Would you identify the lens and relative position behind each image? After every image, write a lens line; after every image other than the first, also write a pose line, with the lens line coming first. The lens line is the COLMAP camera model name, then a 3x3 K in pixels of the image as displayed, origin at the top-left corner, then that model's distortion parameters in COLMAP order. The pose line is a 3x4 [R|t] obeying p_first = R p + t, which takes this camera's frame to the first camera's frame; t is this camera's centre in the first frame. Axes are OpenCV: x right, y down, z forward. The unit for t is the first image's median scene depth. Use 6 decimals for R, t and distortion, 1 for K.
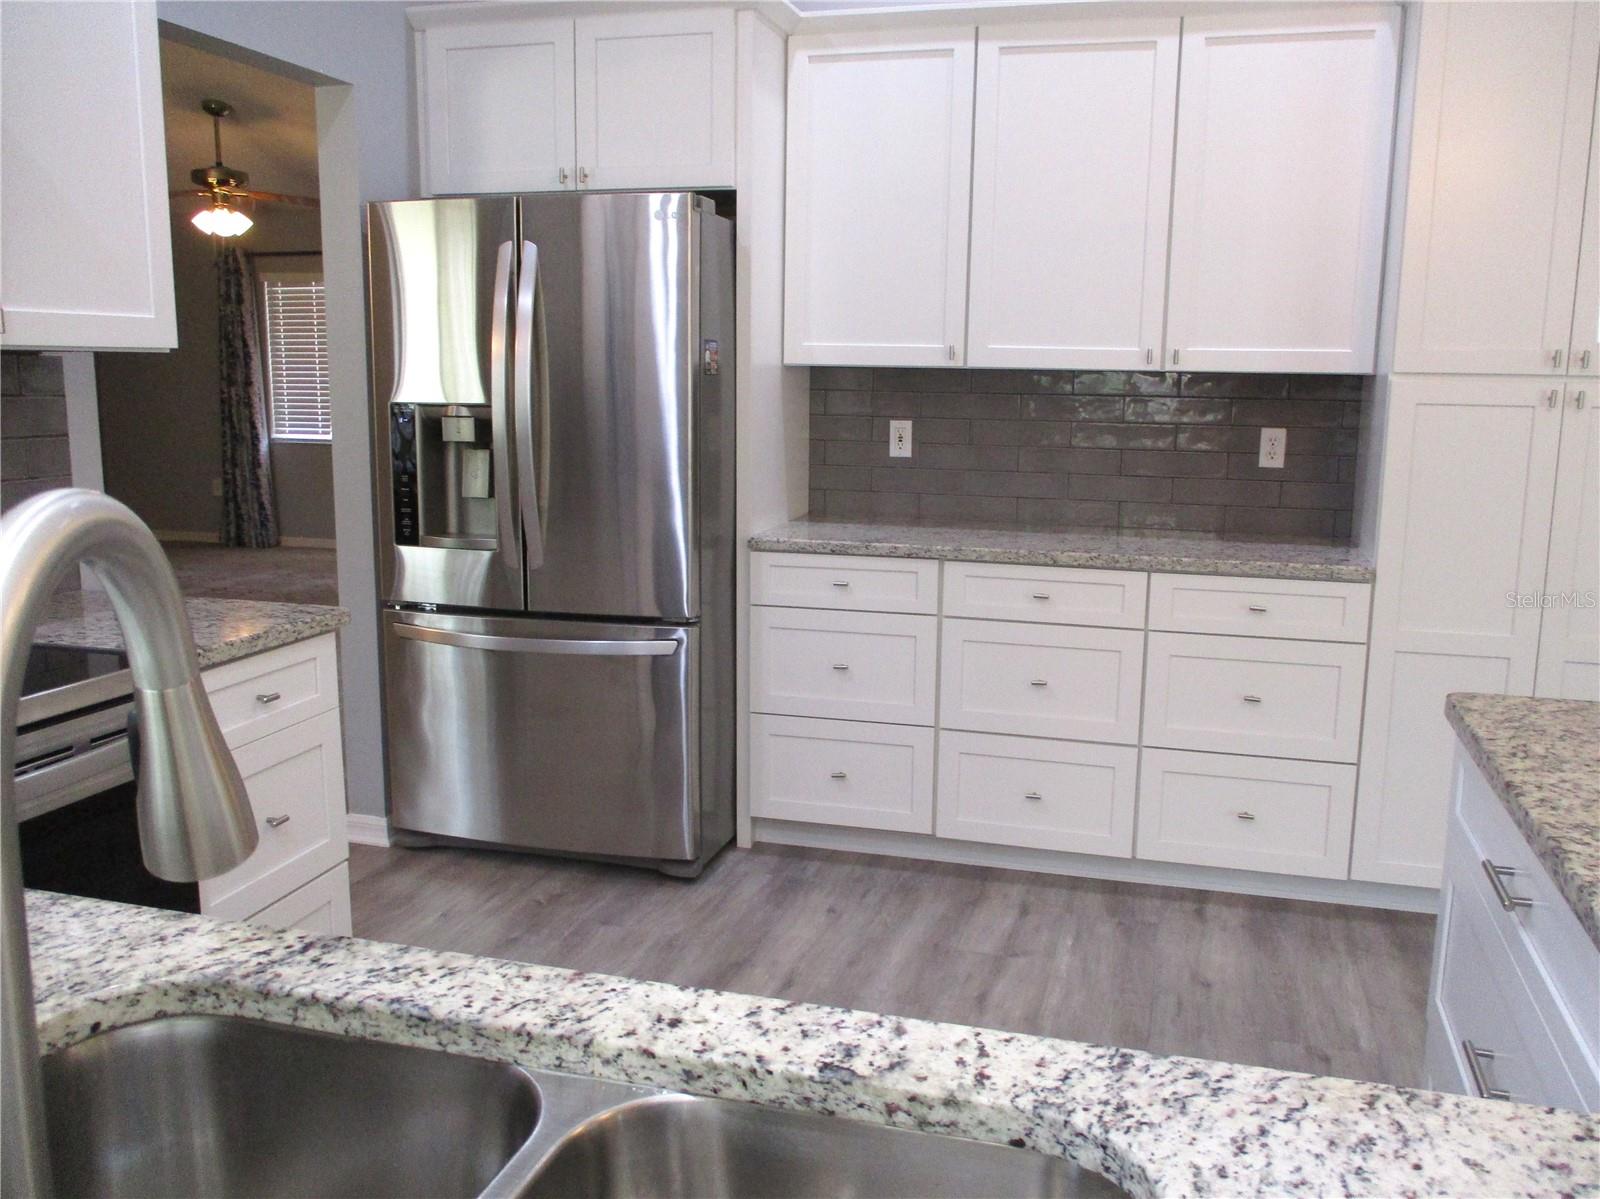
lens RADIAL K [[1346.4, 0, 801.8], [0, 1346.4, 608.7], [0, 0, 1]] dist [-0.049864, -0.002062]
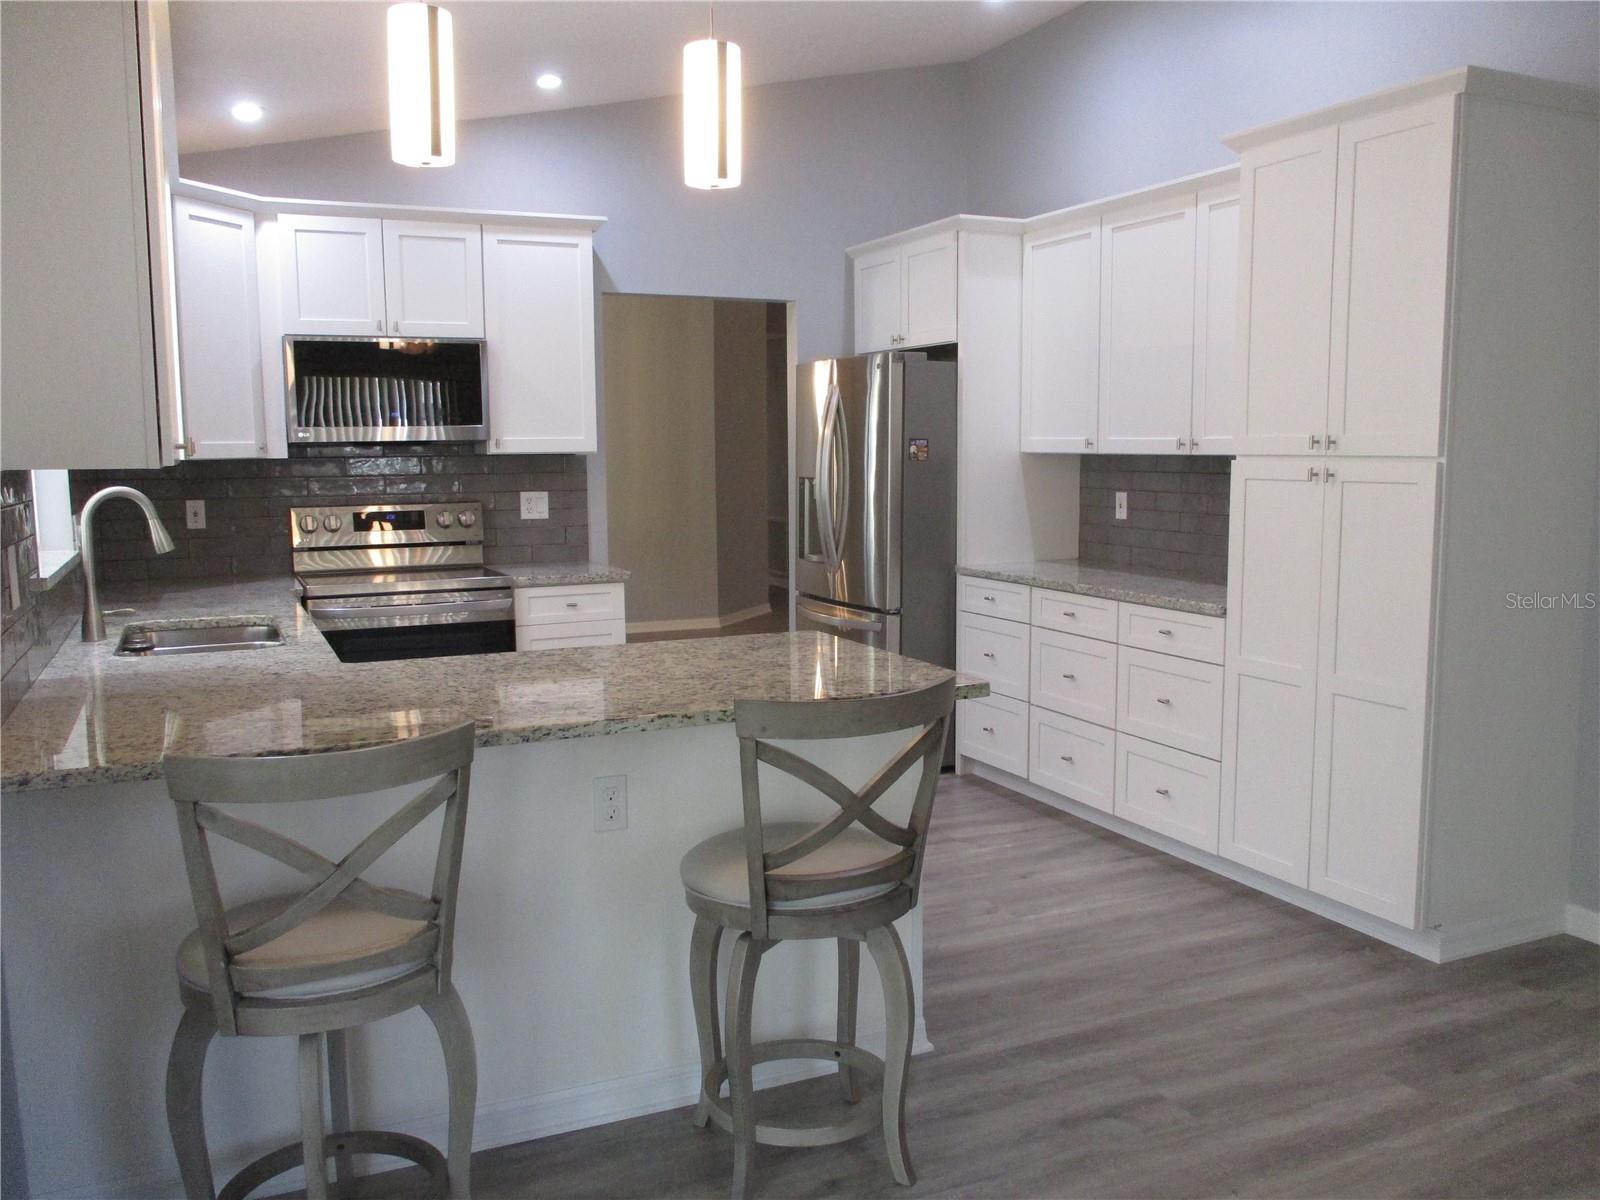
lens RADIAL K [[1346.4, 0, 801.8], [0, 1346.4, 609.2], [0, 0, 1]] dist [-0.049864, -0.002062]
pose [[0.654082, 0.076683, -0.752526, 1.063438], [-0.120525, 0.992704, -0.003601, 0.024465], [0.746760, 0.093054, 0.658552, -0.143039]]
